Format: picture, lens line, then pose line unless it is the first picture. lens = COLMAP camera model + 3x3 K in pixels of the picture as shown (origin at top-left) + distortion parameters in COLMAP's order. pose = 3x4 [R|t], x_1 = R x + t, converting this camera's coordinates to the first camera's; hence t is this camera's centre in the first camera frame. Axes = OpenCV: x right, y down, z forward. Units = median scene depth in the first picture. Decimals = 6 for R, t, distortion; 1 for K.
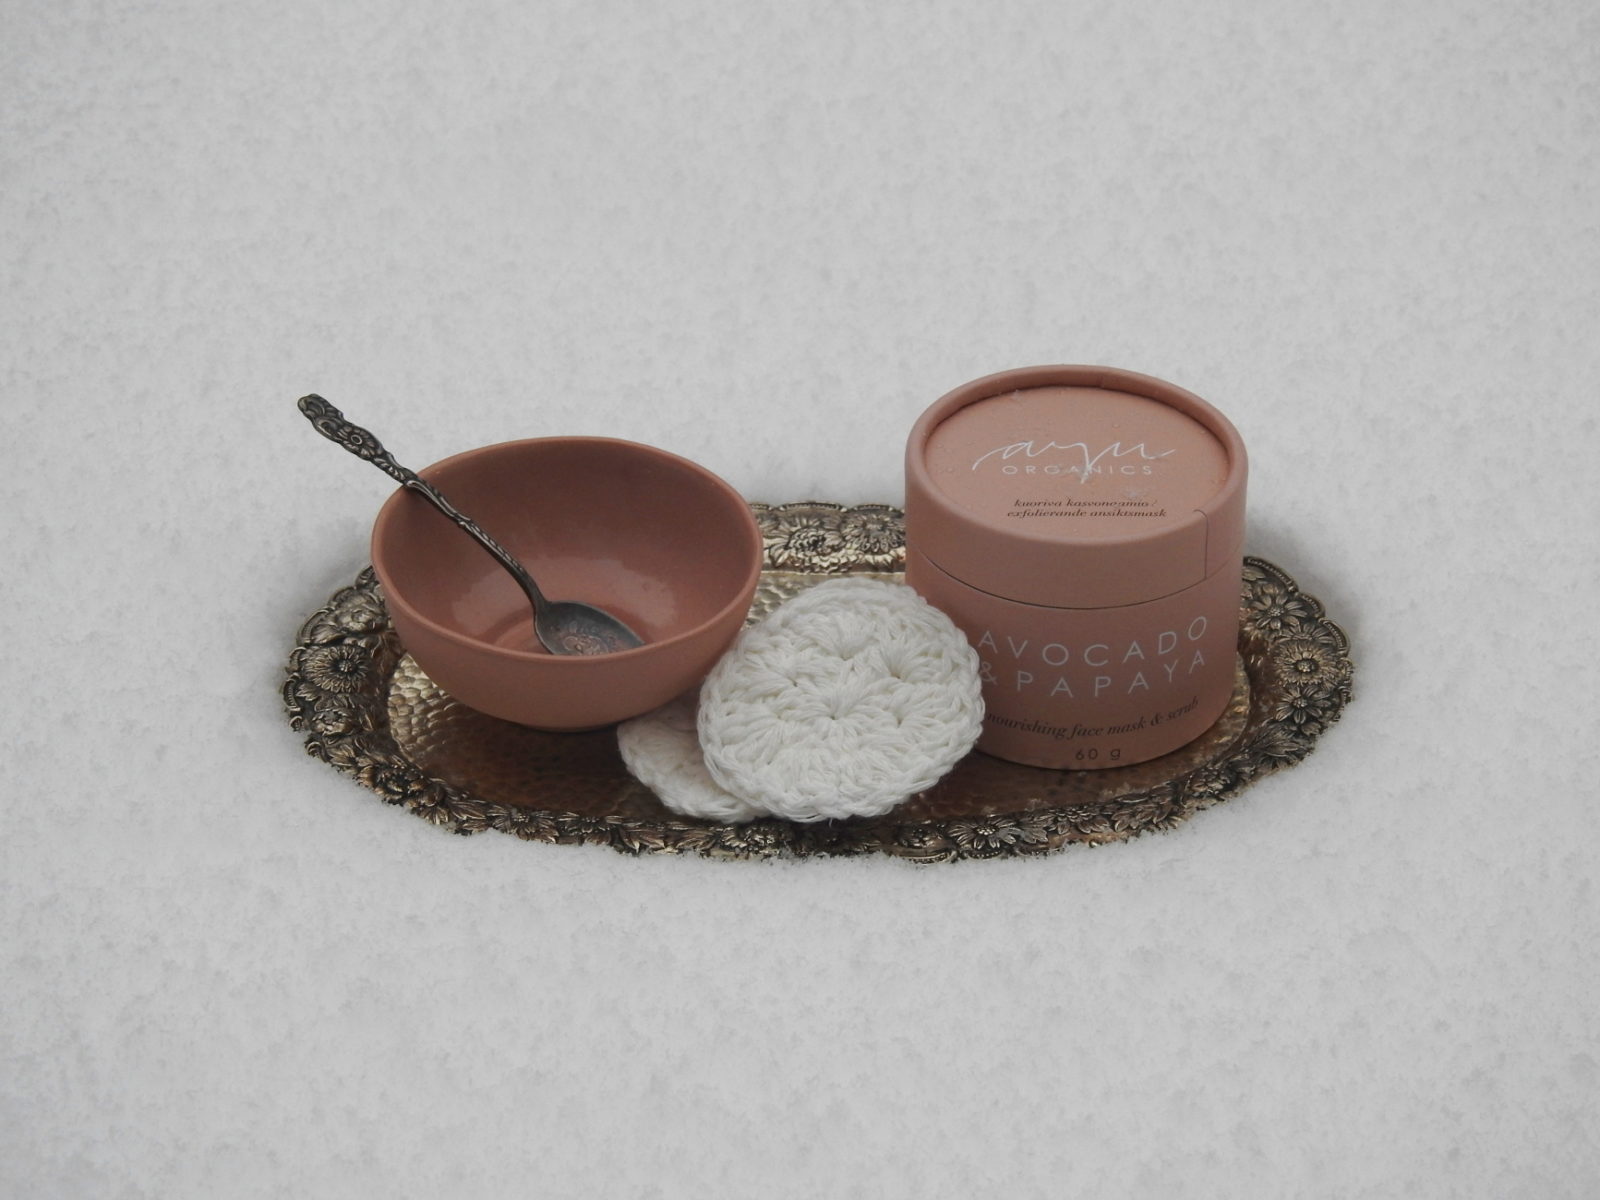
lens RADIAL K [[3645.5, 0, 802.6], [0, 3645.5, 603.0], [0, 0, 1]] dist [-0.112843, 0.000000]
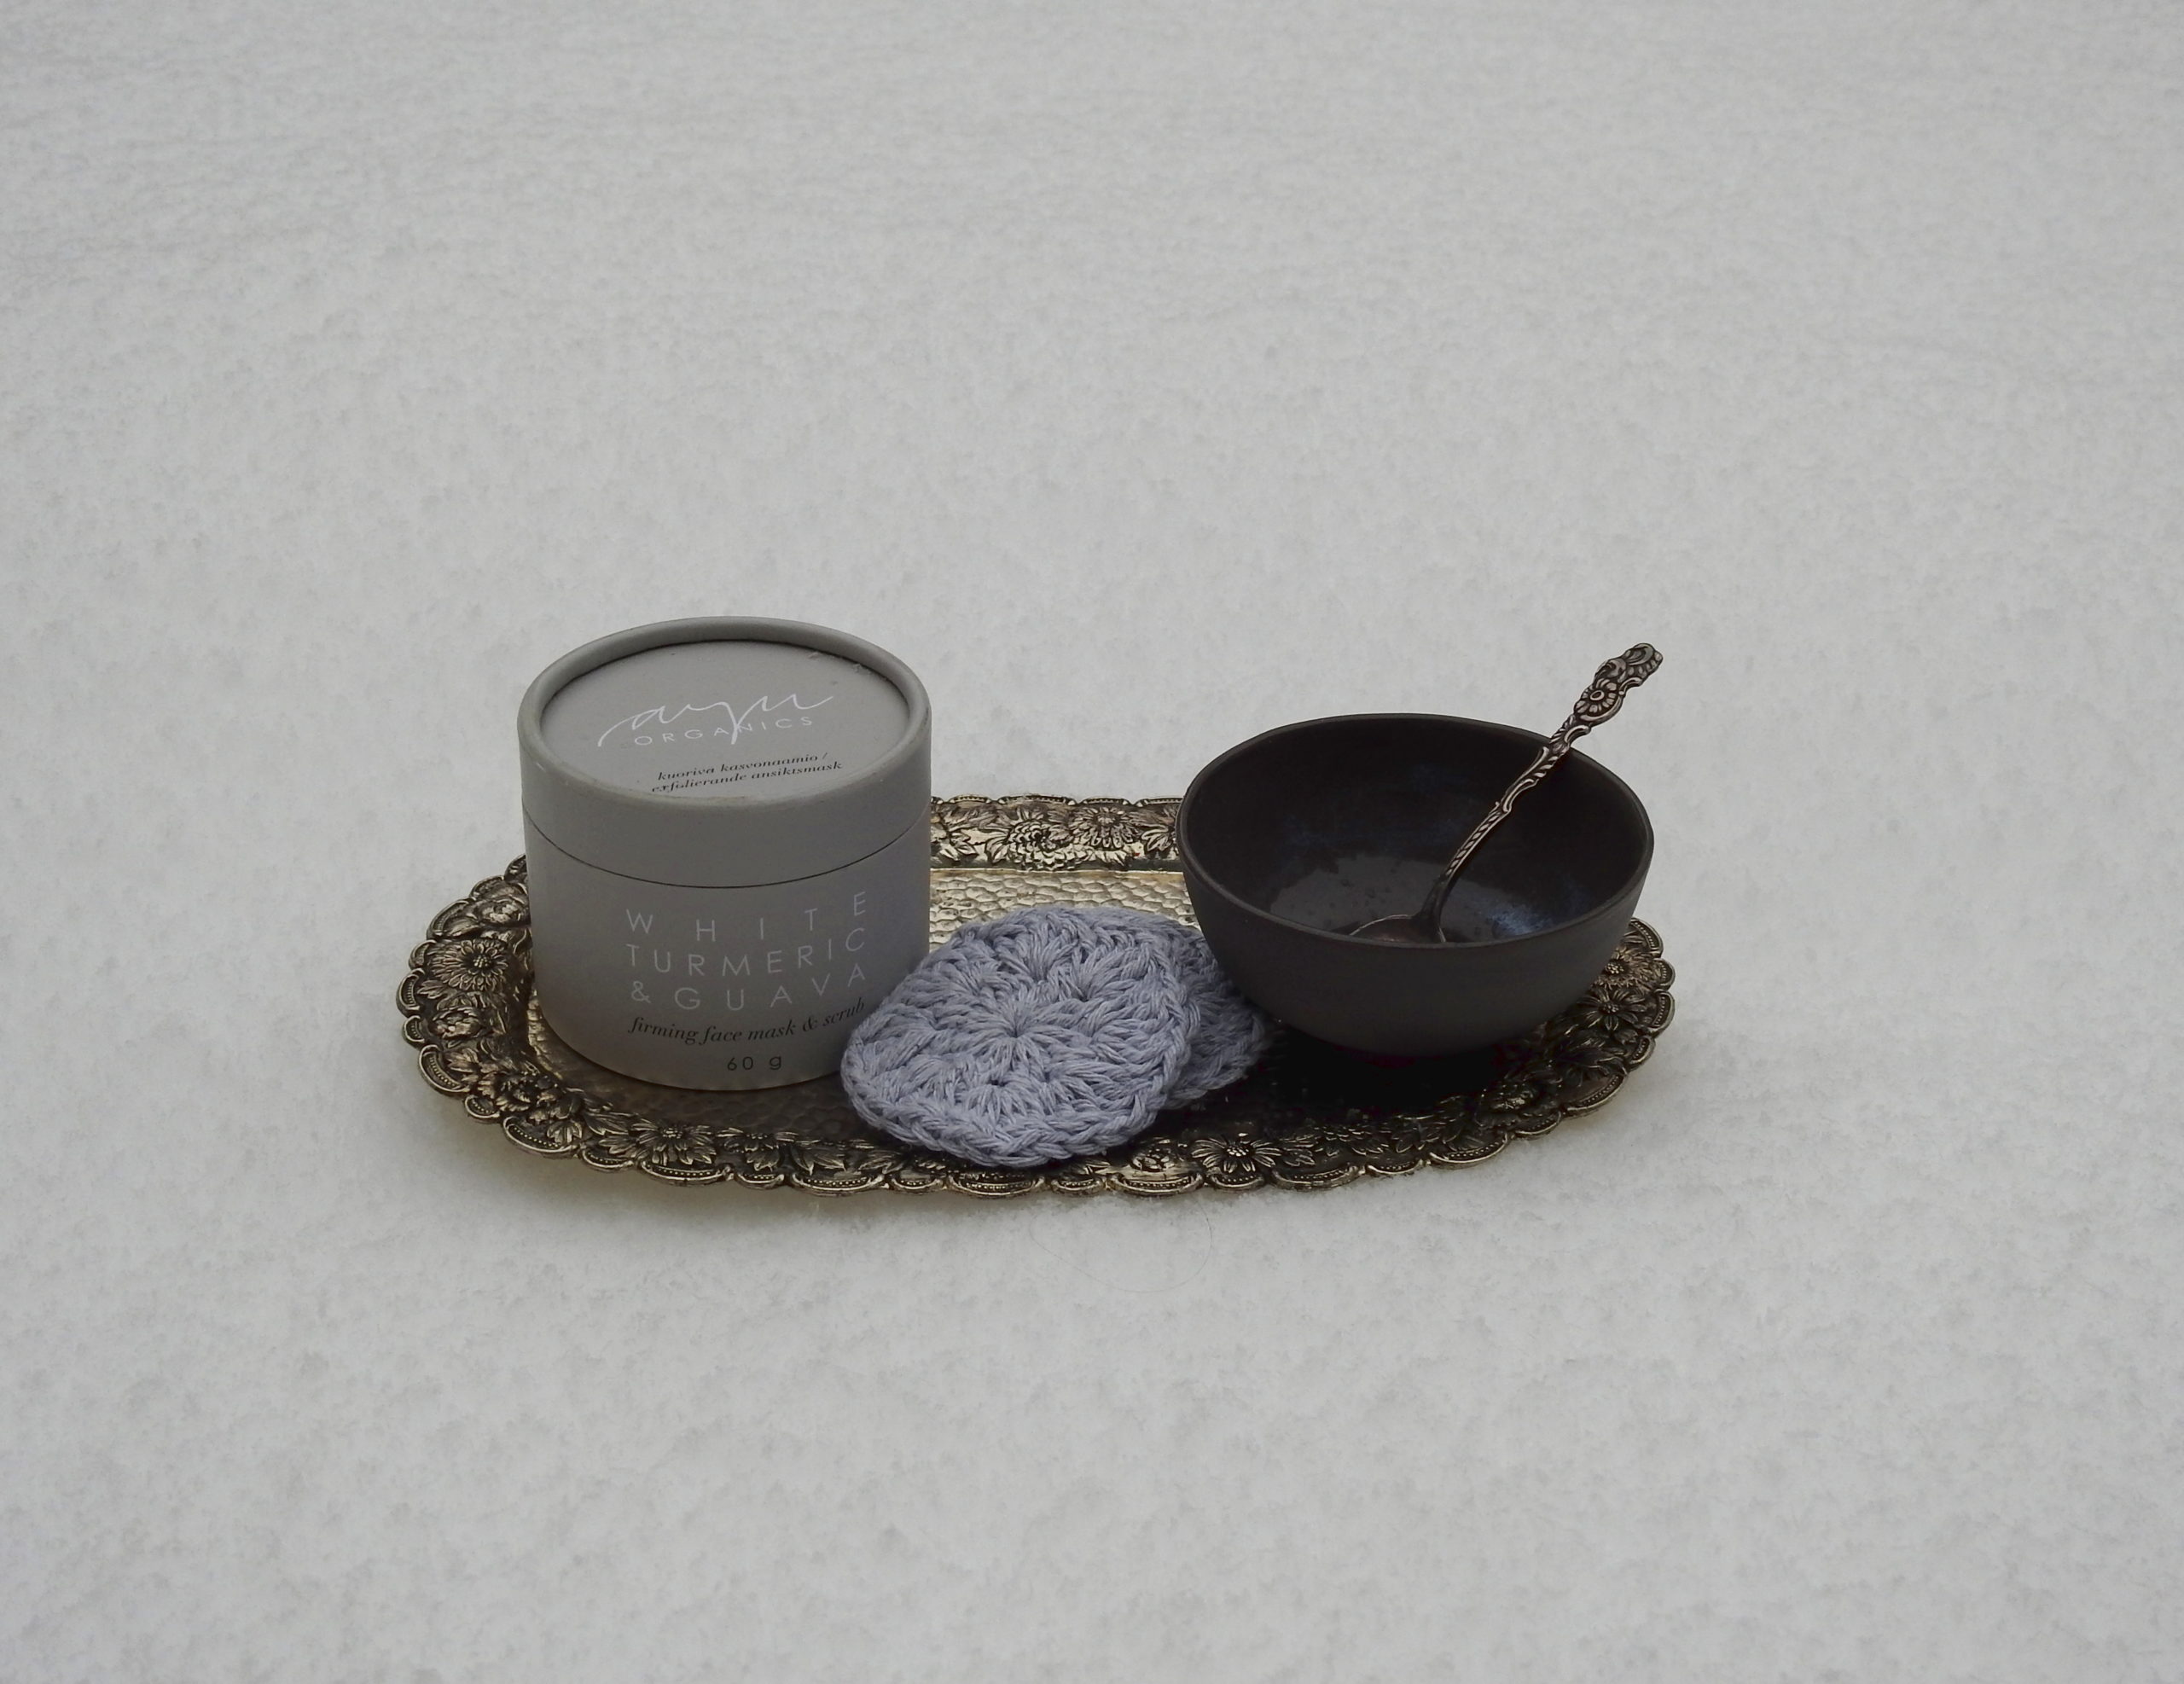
lens RADIAL K [[2949.5, 0, 1069.5], [0, 2949.5, 842.5], [0, 0, 1]] dist [-0.004068, 0.000000]
pose [[0.999966, 0.006291, 0.005329, 0.007565], [-0.005868, 0.997093, -0.075974, 0.040329], [-0.005791, 0.075940, 0.997096, 0.306225]]
